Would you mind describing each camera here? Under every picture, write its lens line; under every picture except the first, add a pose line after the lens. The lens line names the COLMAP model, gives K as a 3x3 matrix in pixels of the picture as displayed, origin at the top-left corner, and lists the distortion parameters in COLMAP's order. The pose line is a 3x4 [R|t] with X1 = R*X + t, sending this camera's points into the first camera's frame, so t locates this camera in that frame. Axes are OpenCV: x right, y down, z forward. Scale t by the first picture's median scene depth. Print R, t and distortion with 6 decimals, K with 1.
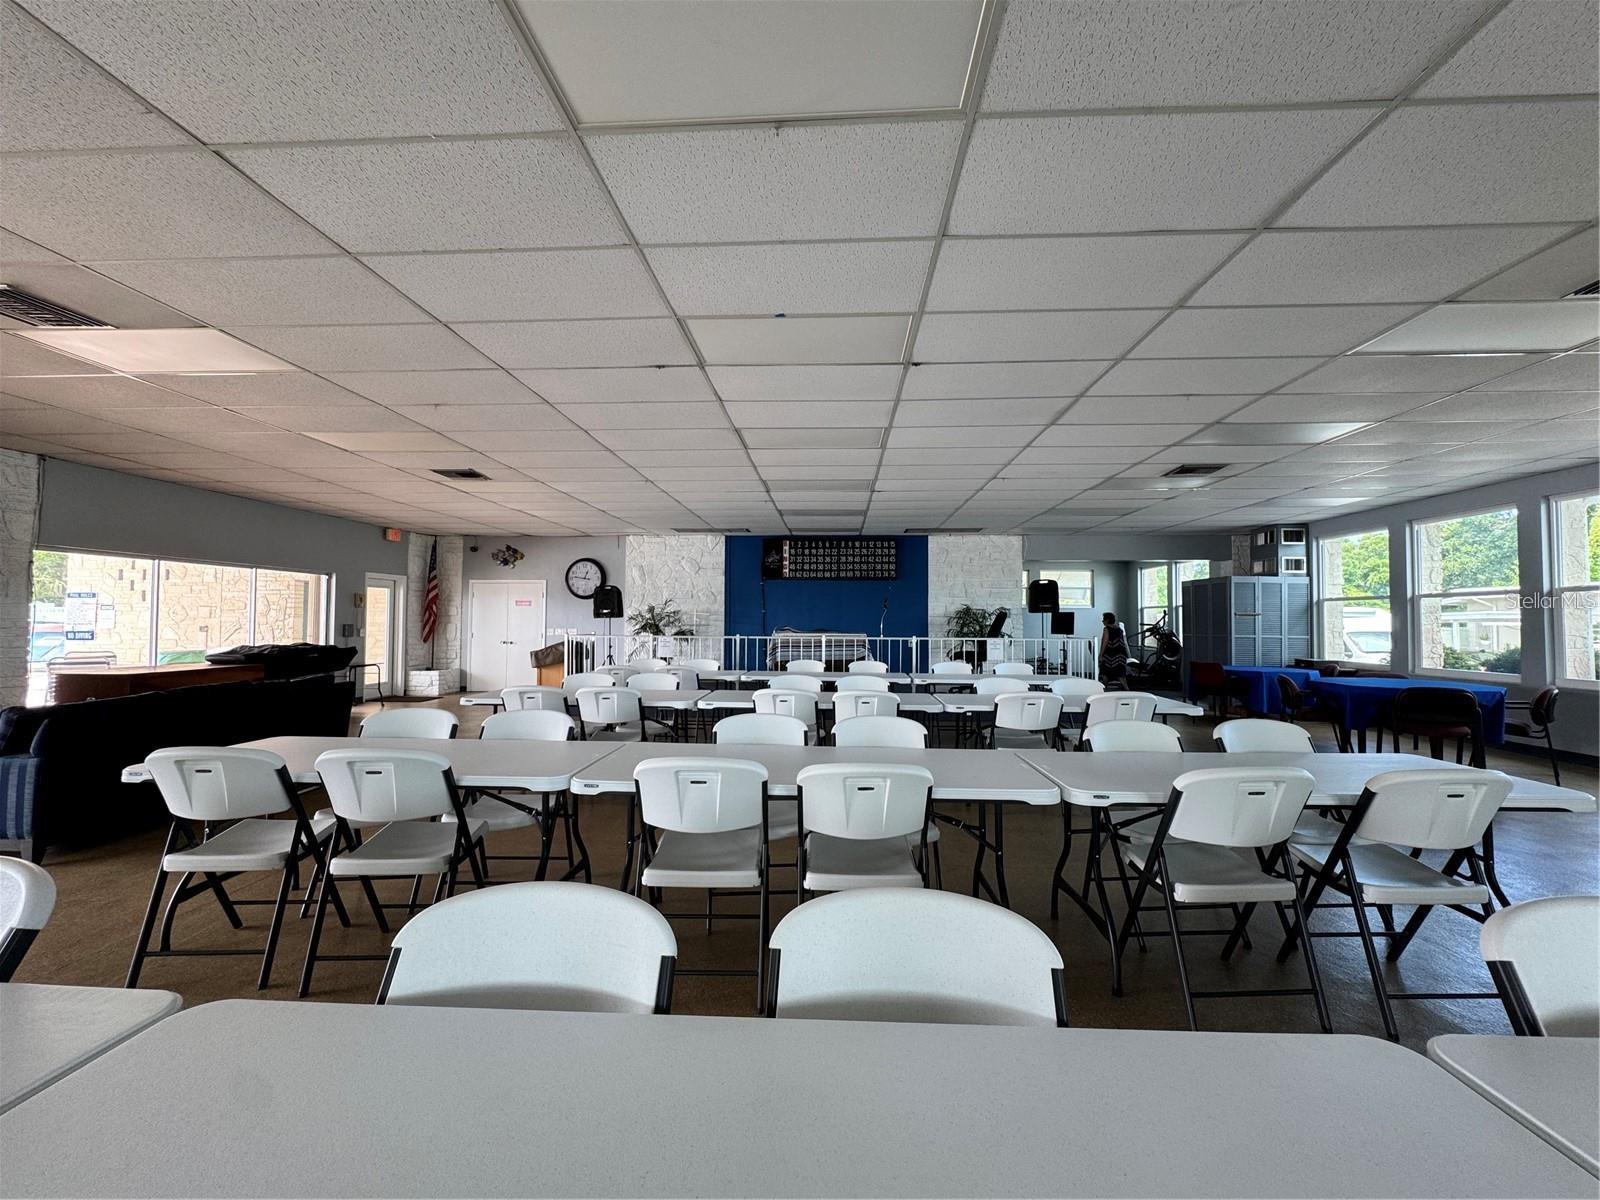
lens RADIAL K [[633.5, 0, 809.3], [0, 633.5, 602.6], [0, 0, 1]] dist [-0.001921, -0.000225]
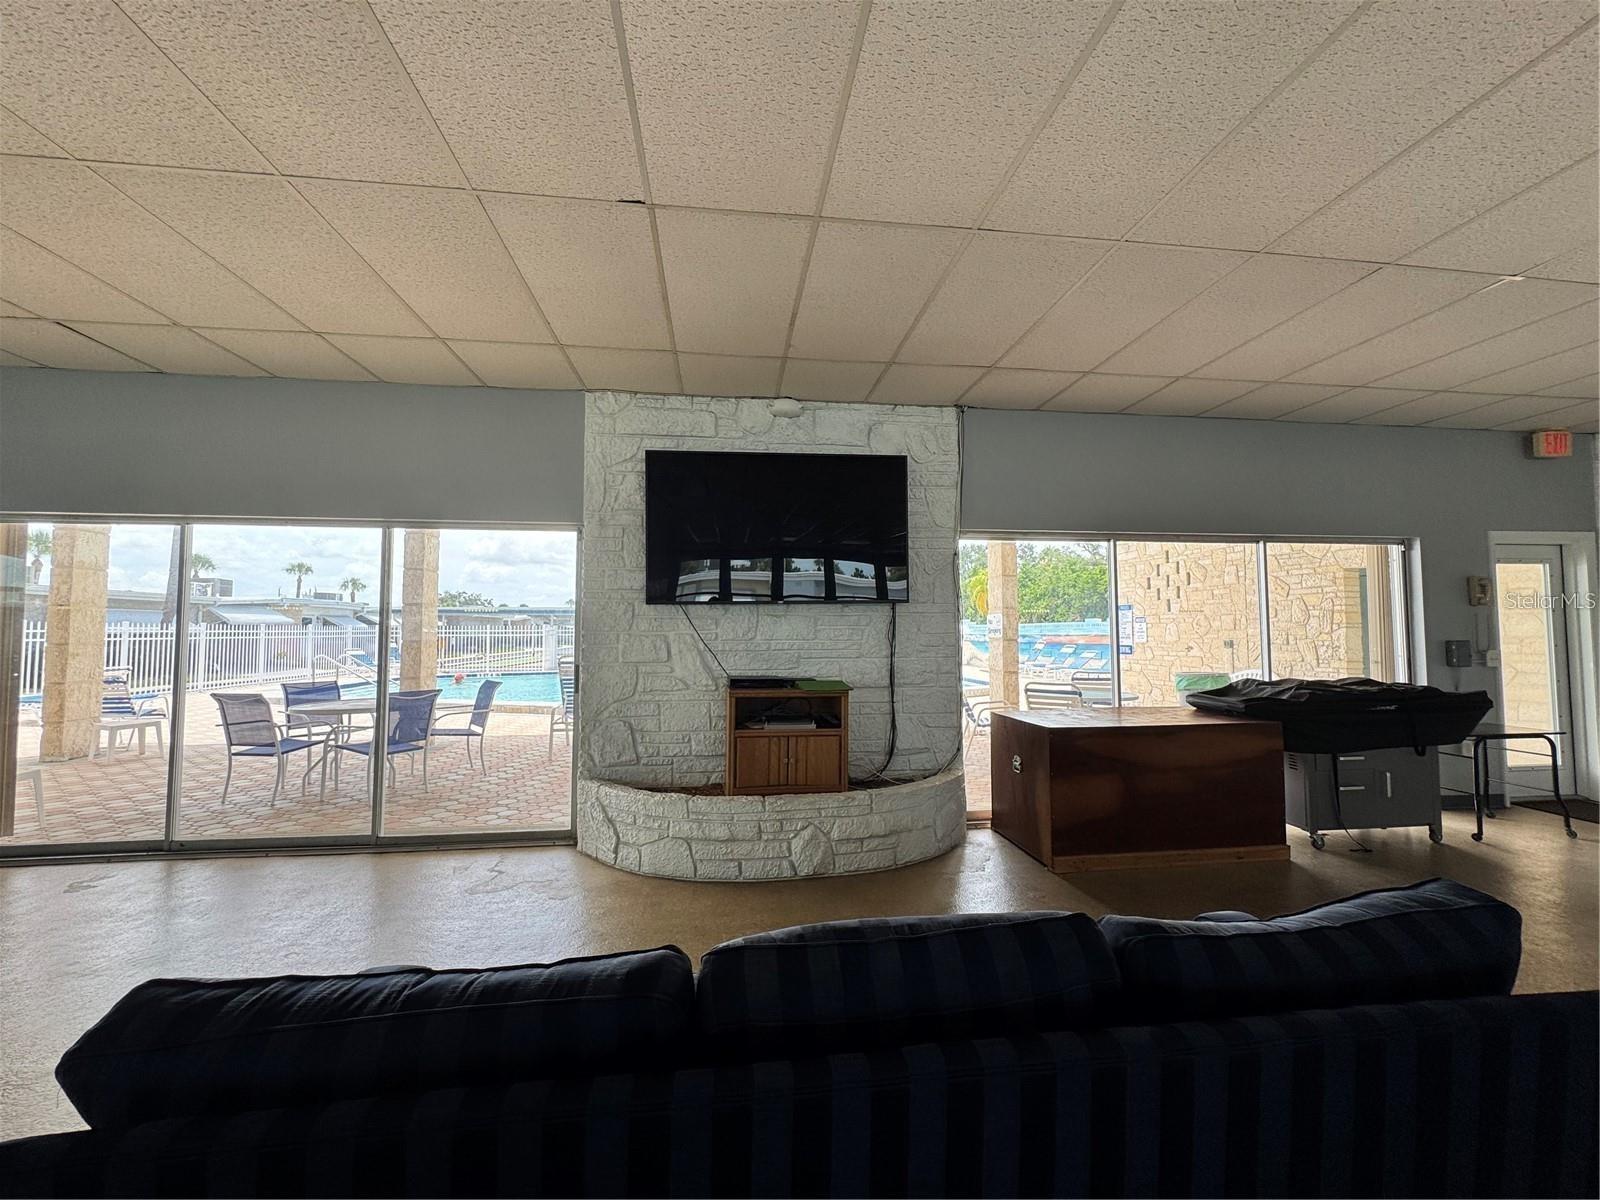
lens RADIAL K [[633.5, 0, 804.7], [0, 633.5, 599.9], [0, 0, 1]] dist [-0.001921, -0.000225]
pose [[0.167887, -0.055426, -0.984247, -0.332826], [0.033114, 0.998172, -0.050562, 0.010842], [0.985250, -0.024104, 0.169415, 0.424892]]
